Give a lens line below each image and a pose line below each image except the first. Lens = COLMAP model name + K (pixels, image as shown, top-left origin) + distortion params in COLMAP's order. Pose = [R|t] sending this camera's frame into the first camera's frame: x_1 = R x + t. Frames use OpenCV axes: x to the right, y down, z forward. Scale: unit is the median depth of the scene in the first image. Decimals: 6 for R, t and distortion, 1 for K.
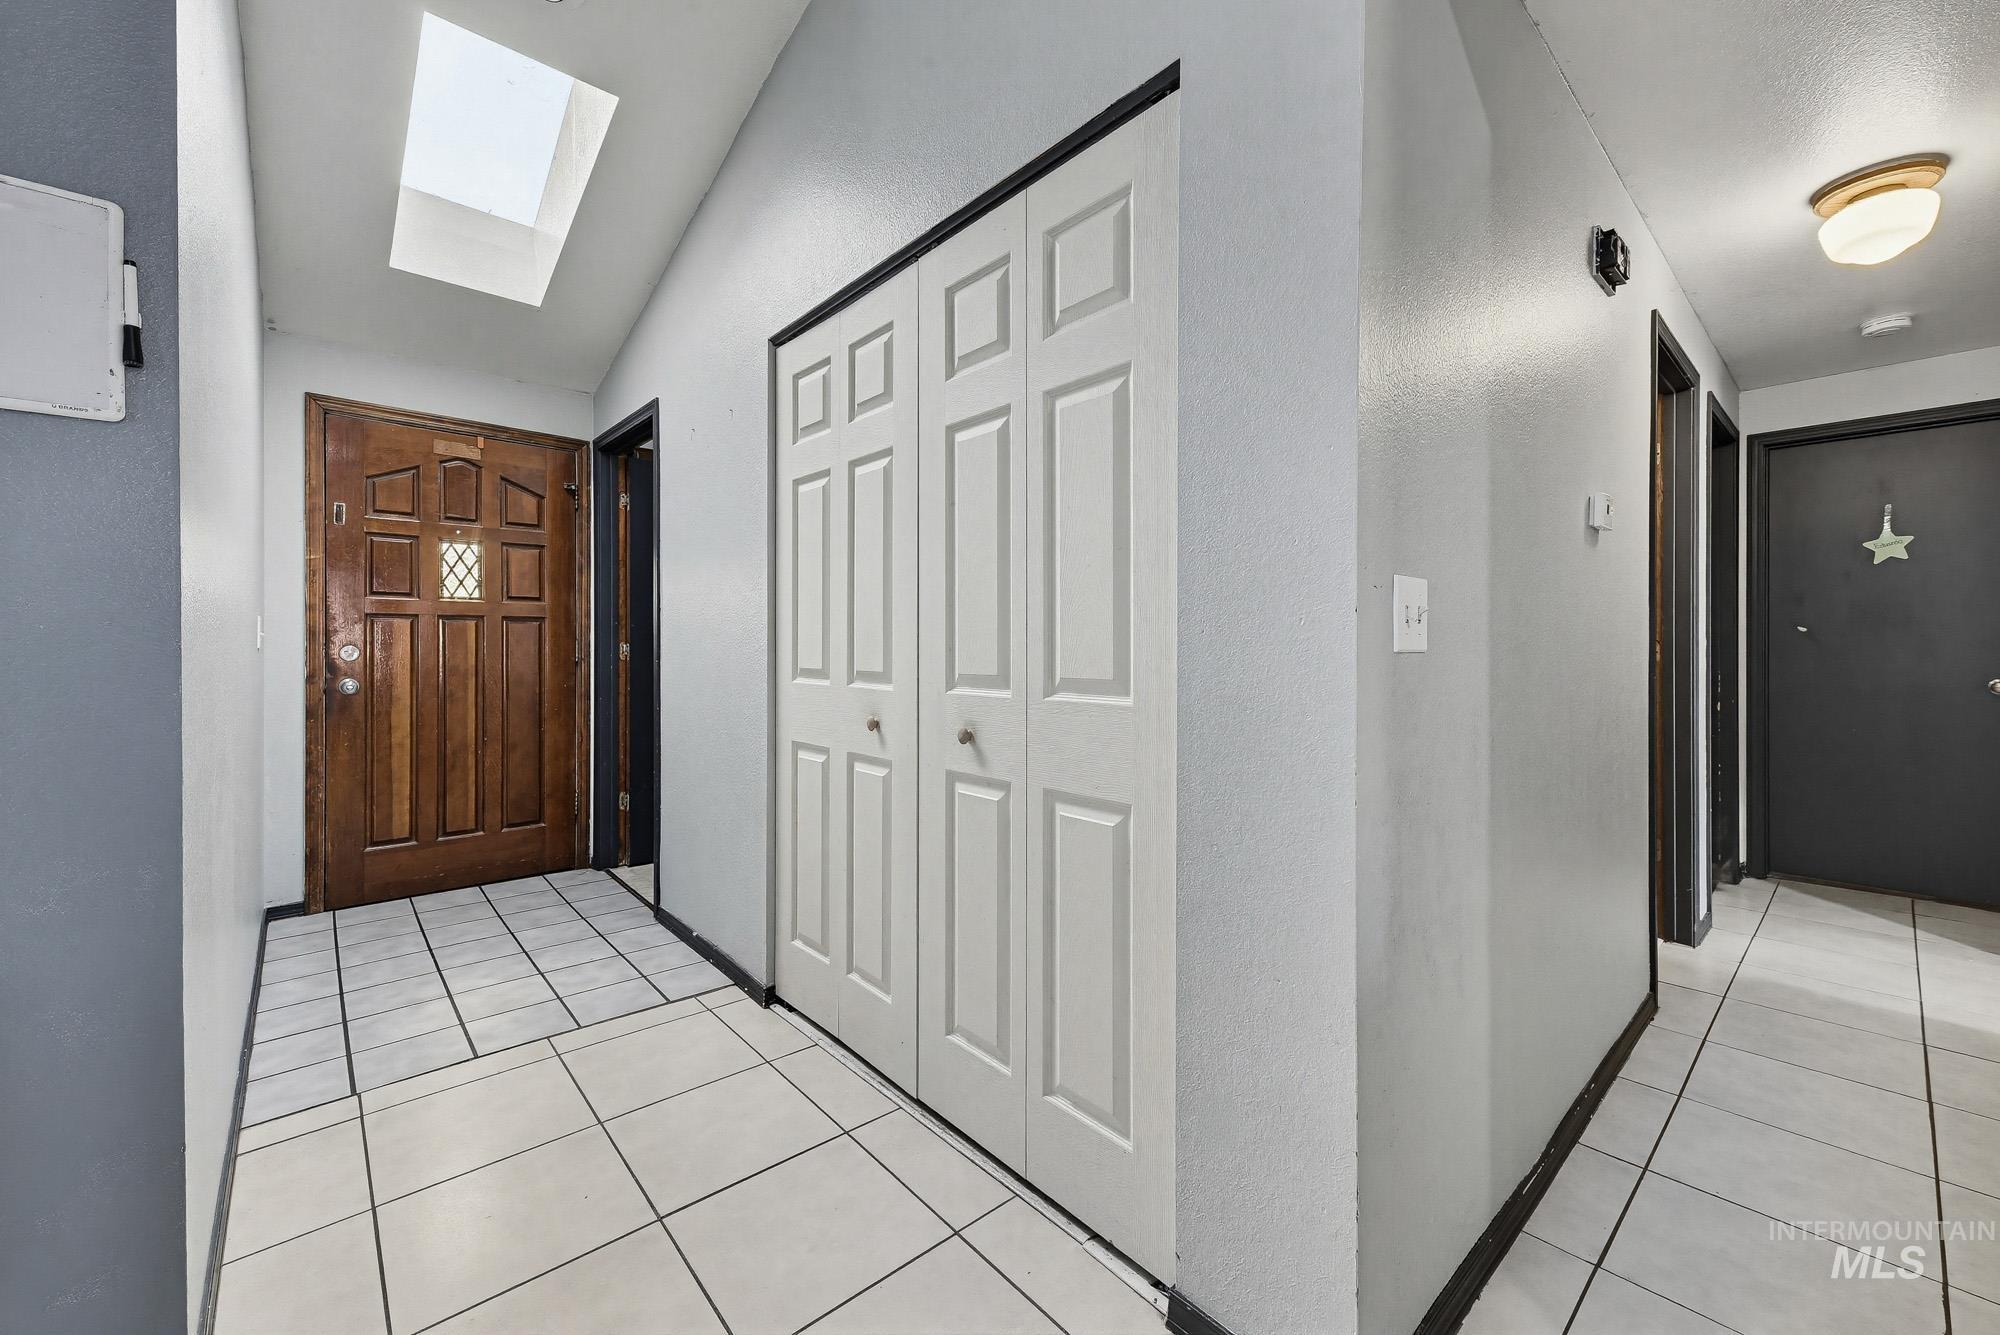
lens RADIAL K [[786.7, 0, 1006.7], [0, 786.7, 653.6], [0, 0, 1]] dist [0.008049, -0.000141]
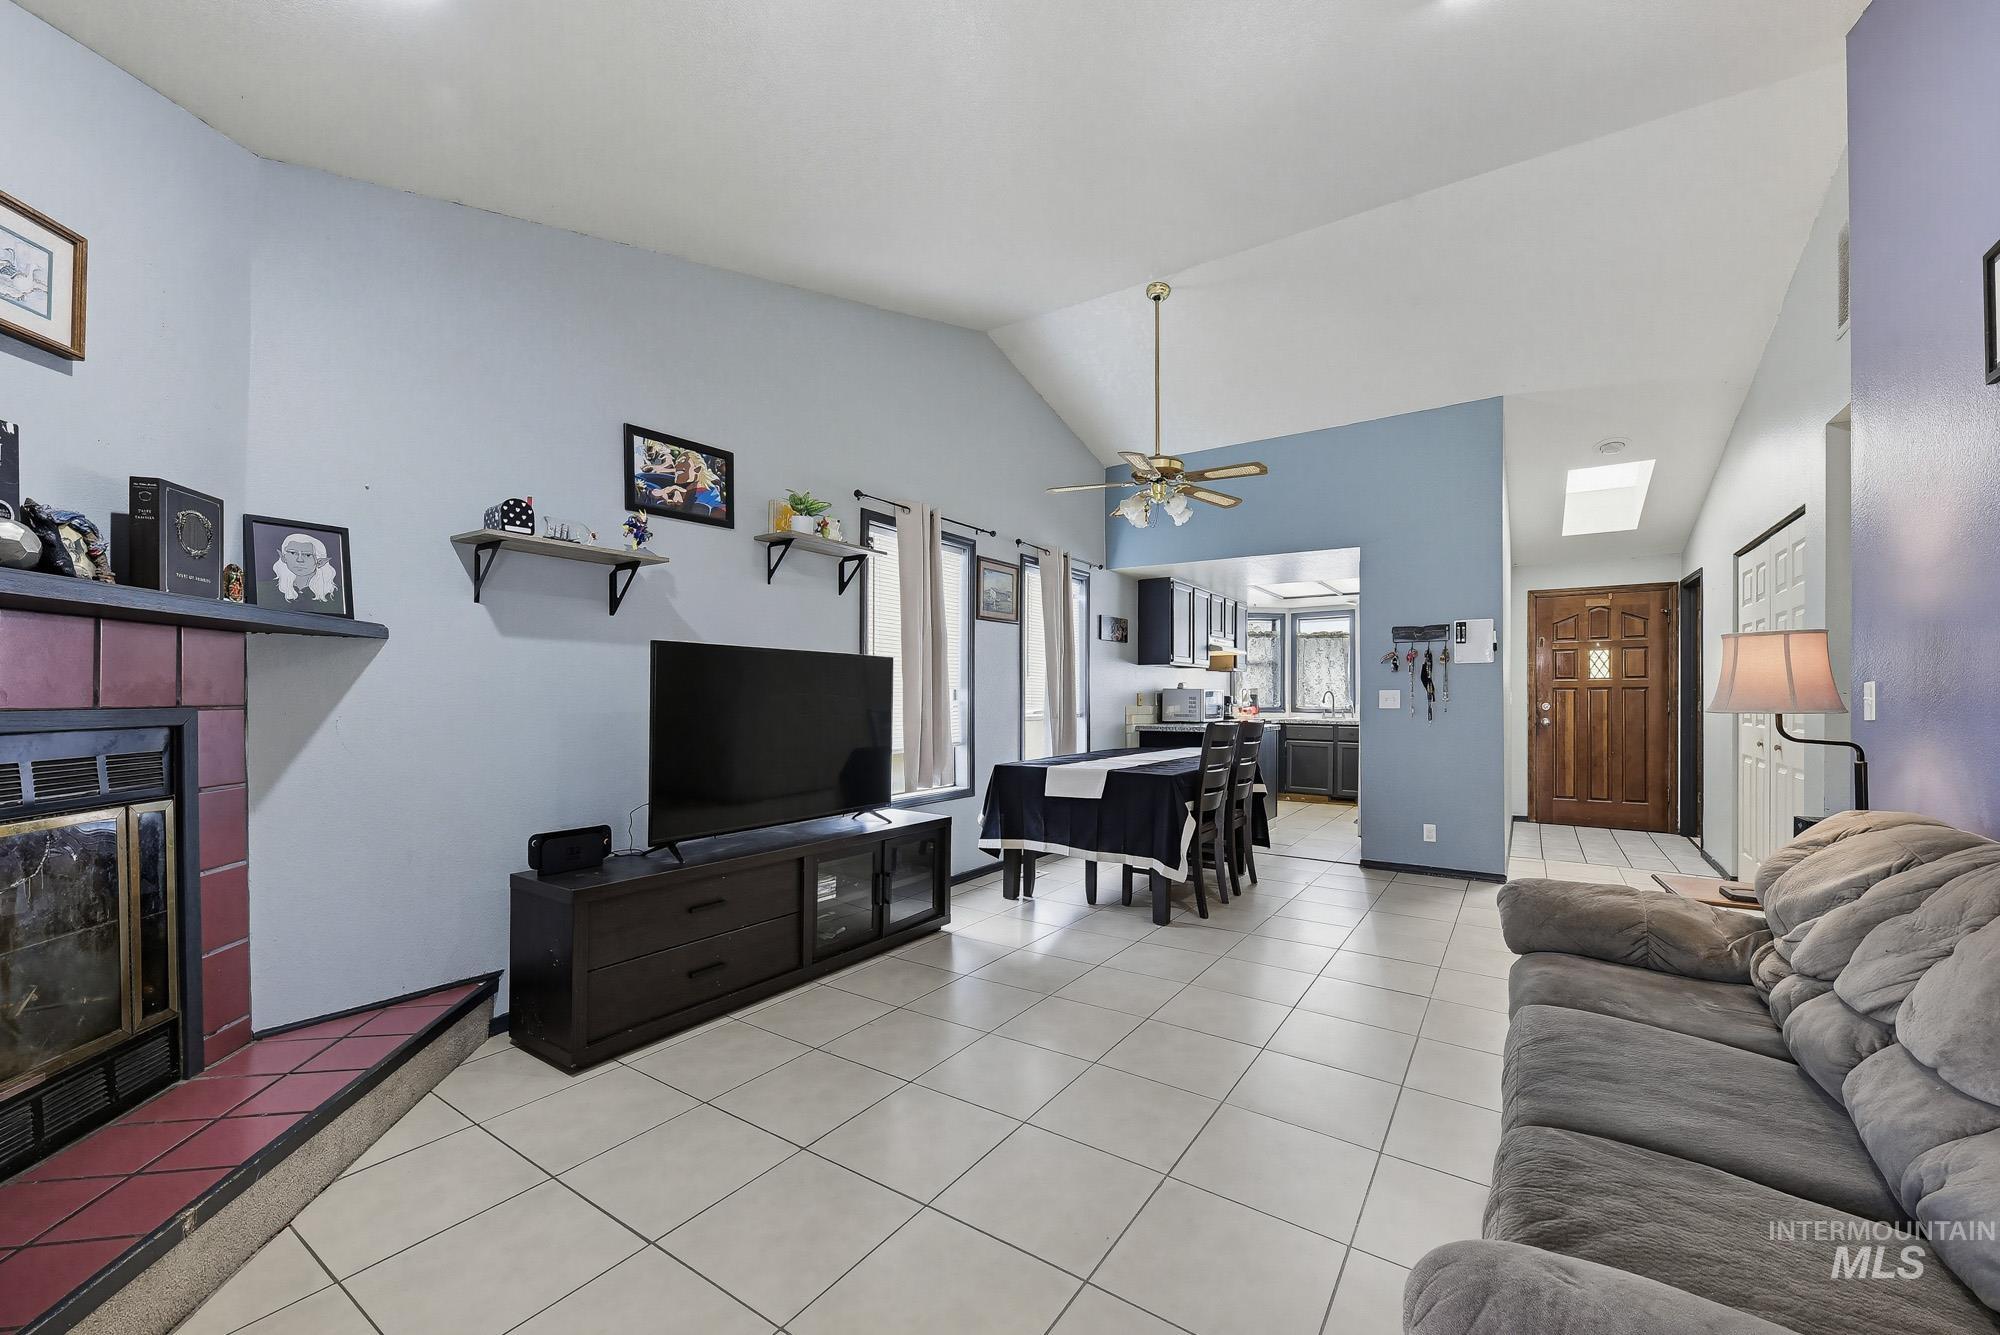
lens RADIAL K [[786.7, 0, 1009.3], [0, 786.7, 694.8], [0, 0, 1]] dist [0.008049, -0.000141]
pose [[0.258104, -0.002176, -0.966115, 0.840221], [-0.003123, 0.999990, -0.003087, -0.019926], [0.966112, 0.003814, 0.258094, -0.935318]]
